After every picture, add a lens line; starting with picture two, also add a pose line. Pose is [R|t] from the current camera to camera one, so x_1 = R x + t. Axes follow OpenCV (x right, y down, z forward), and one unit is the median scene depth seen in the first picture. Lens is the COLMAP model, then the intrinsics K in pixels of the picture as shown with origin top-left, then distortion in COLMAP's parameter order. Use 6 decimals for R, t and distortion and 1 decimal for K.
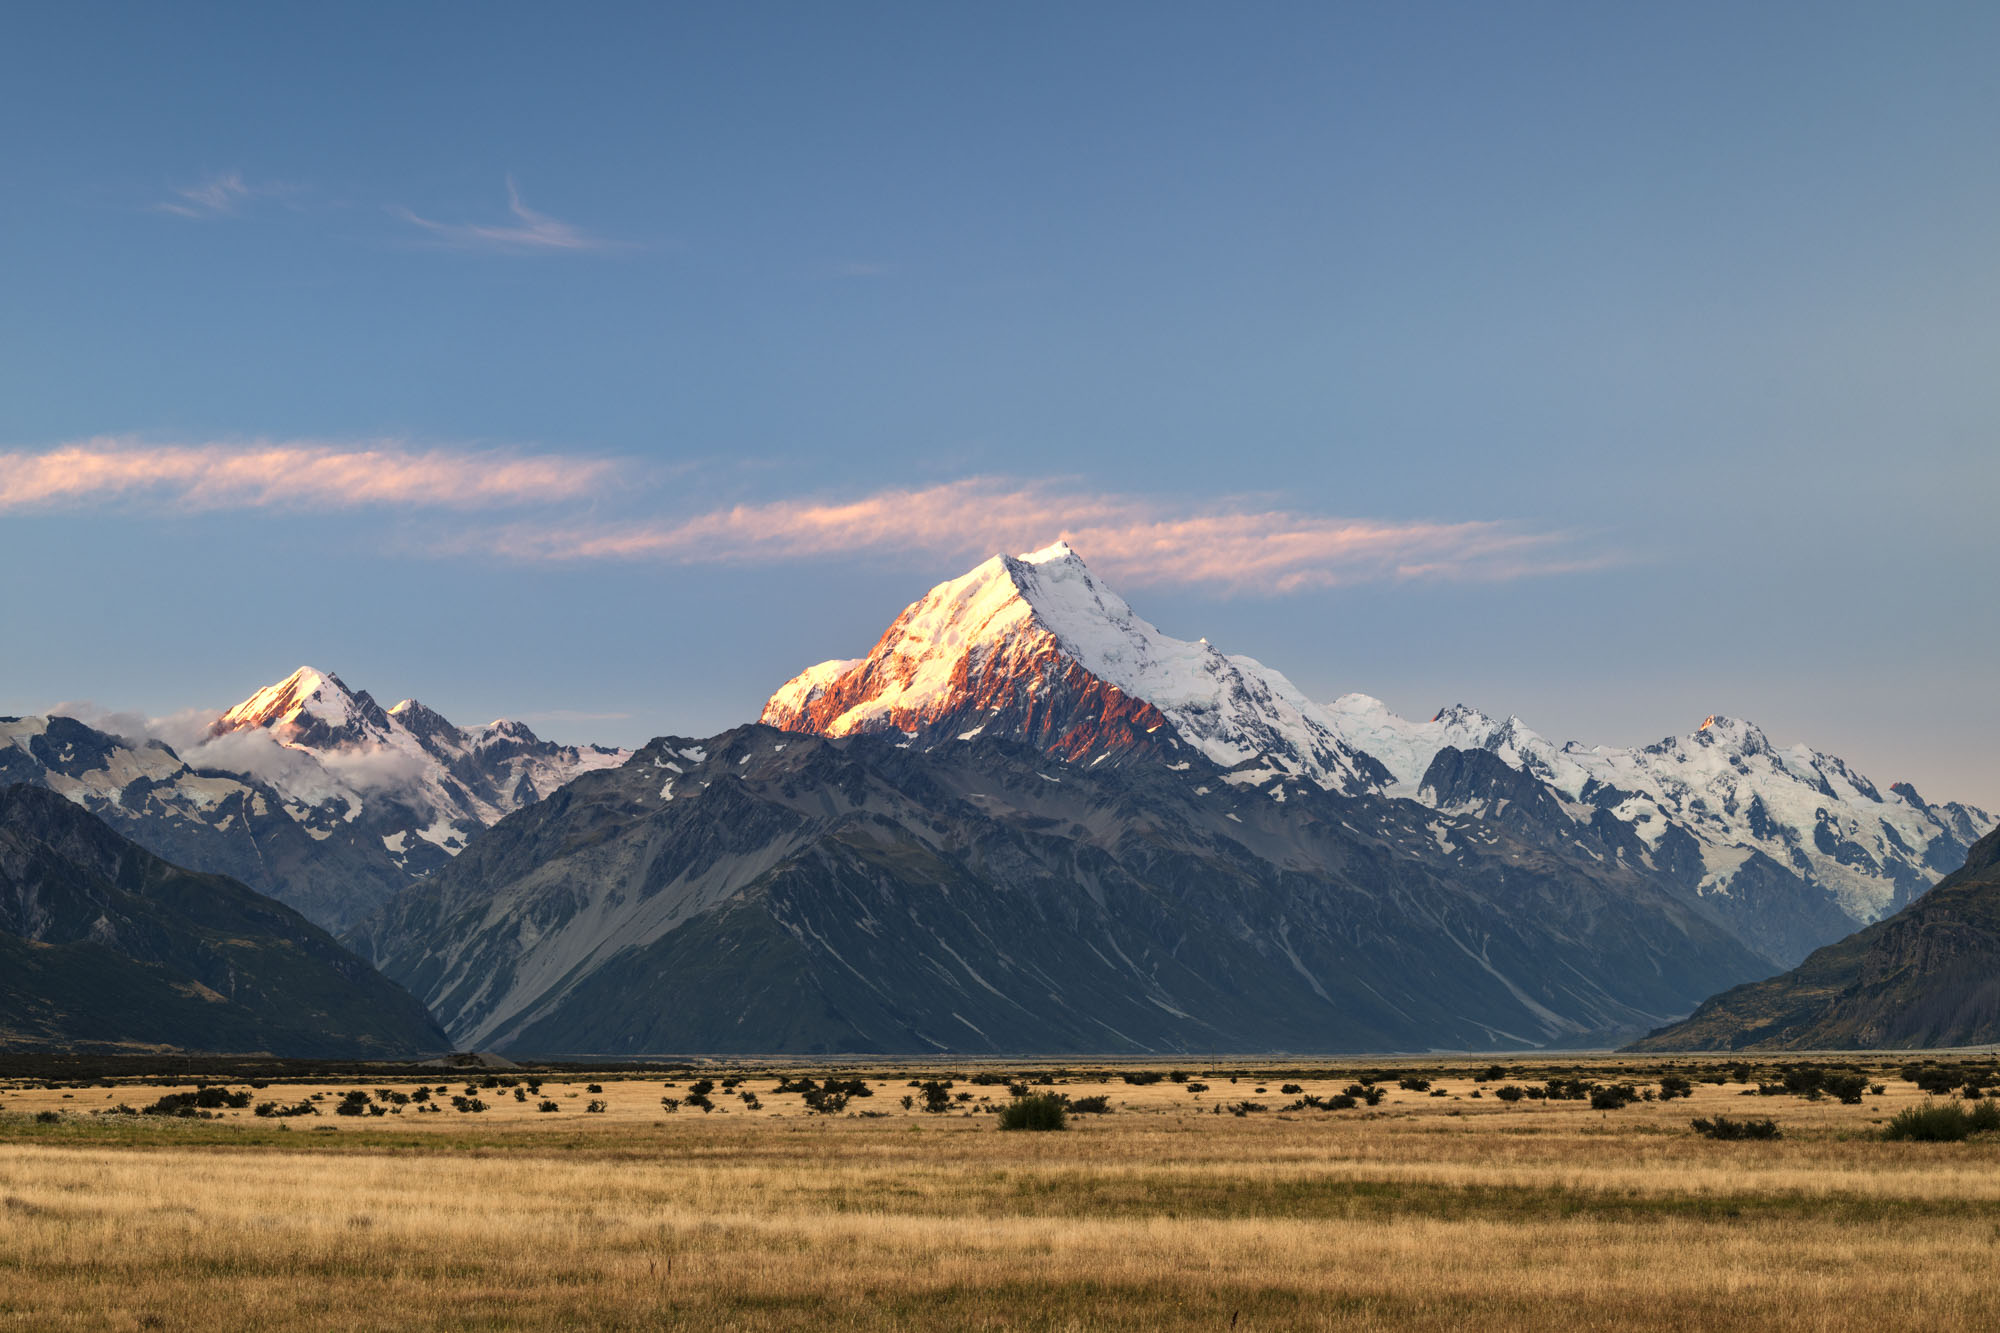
lens RADIAL K [[6055.4, 0, 999.5], [0, 6055.4, 666.5], [0, 0, 1]] dist [-0.022330, 0.000000]
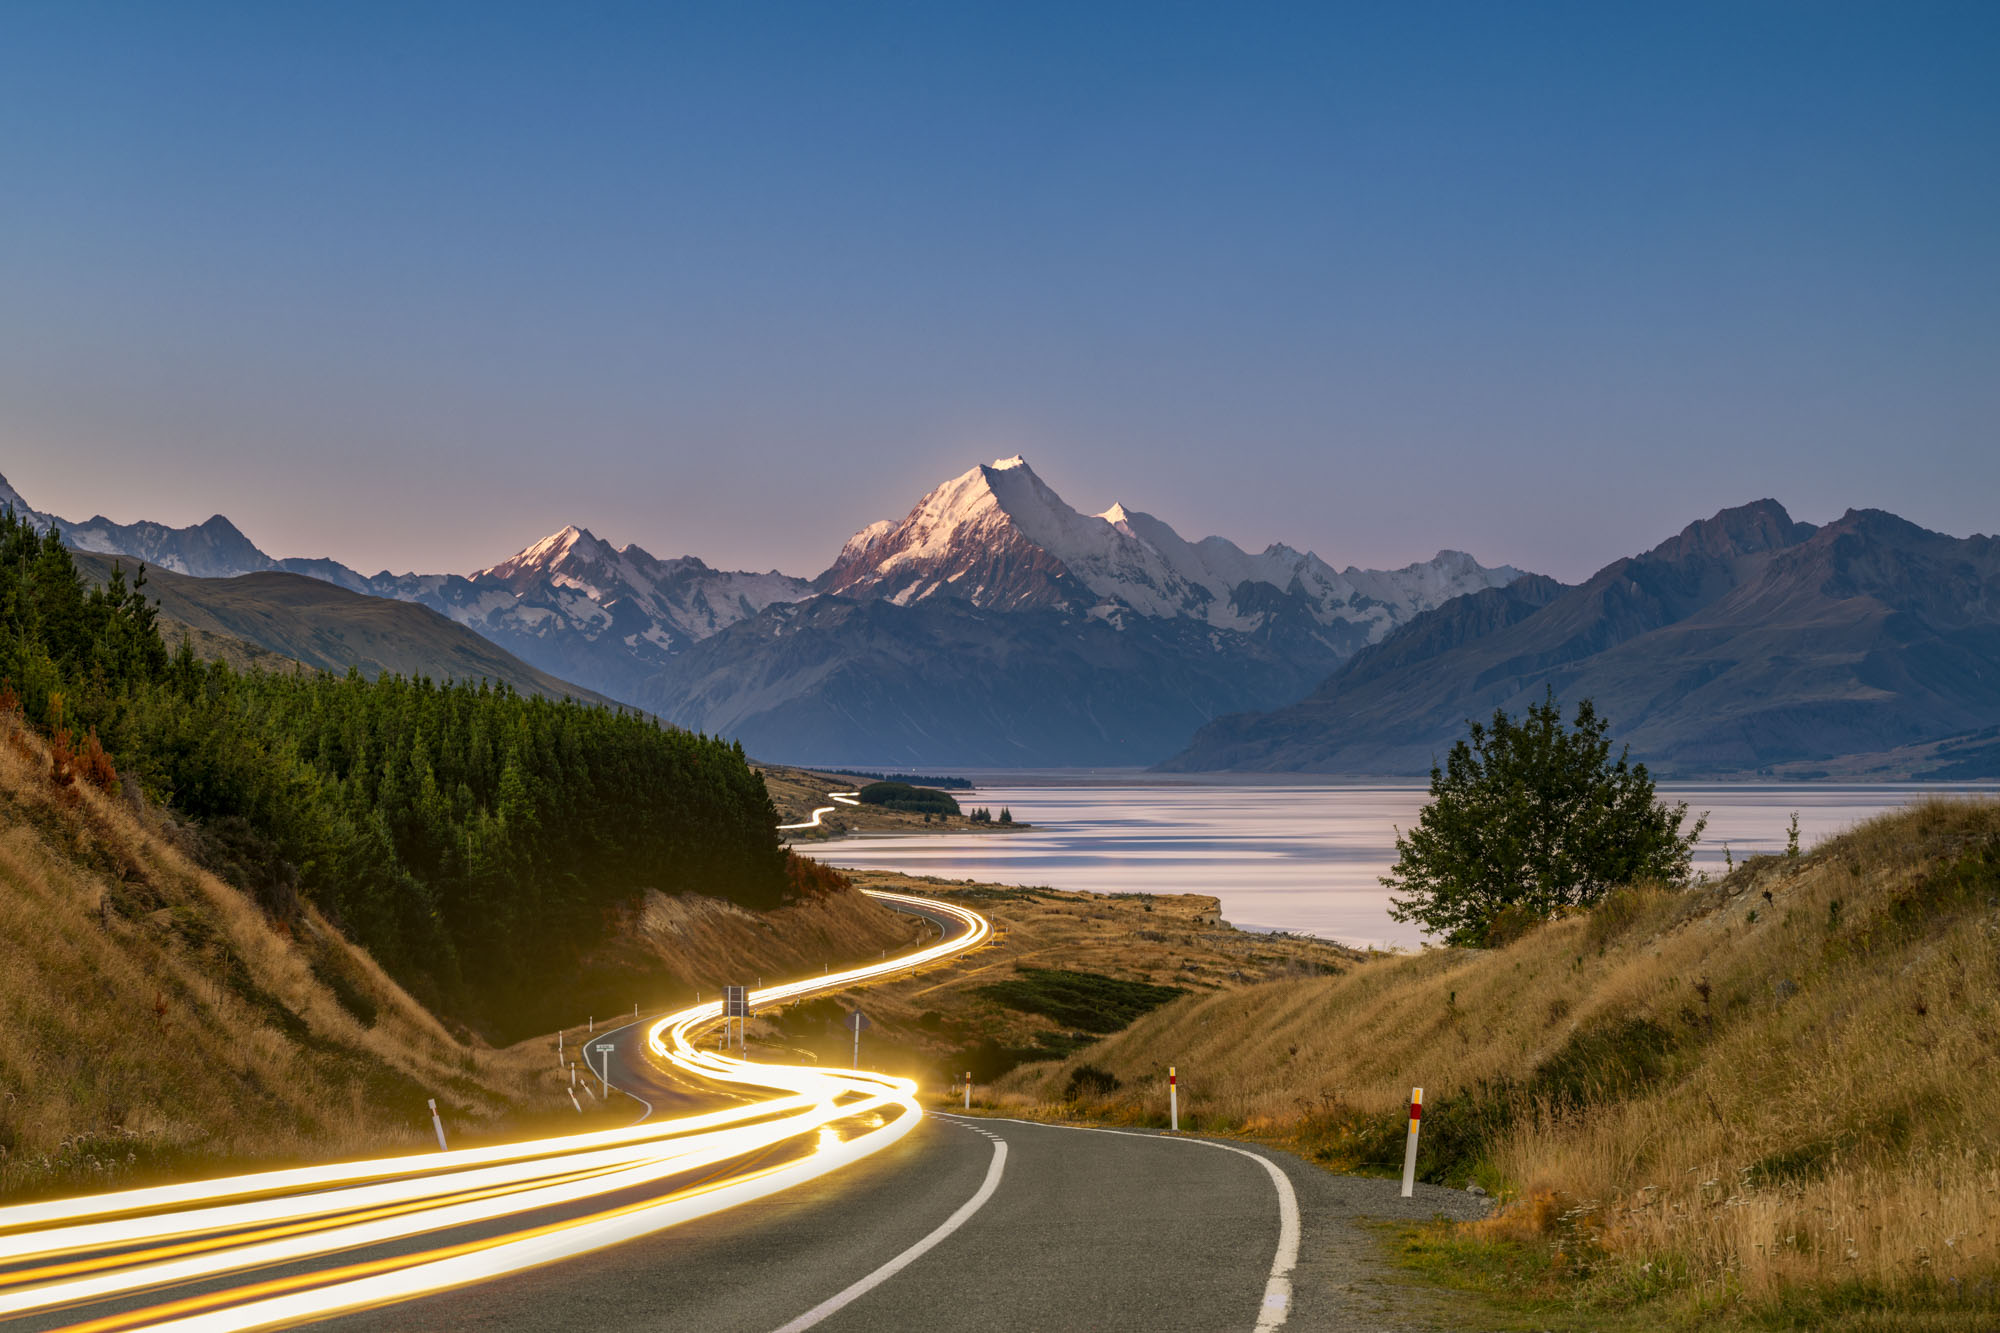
lens RADIAL K [[5816.2, 0, 1000.3], [0, 5816.2, 667.5], [0, 0, 1]] dist [-0.036258, 0.000000]
pose [[0.999718, 0.010508, -0.021305, 0.043358], [-0.009397, 0.998623, 0.051614, -0.048744], [0.021818, -0.051400, 0.998440, -0.666806]]
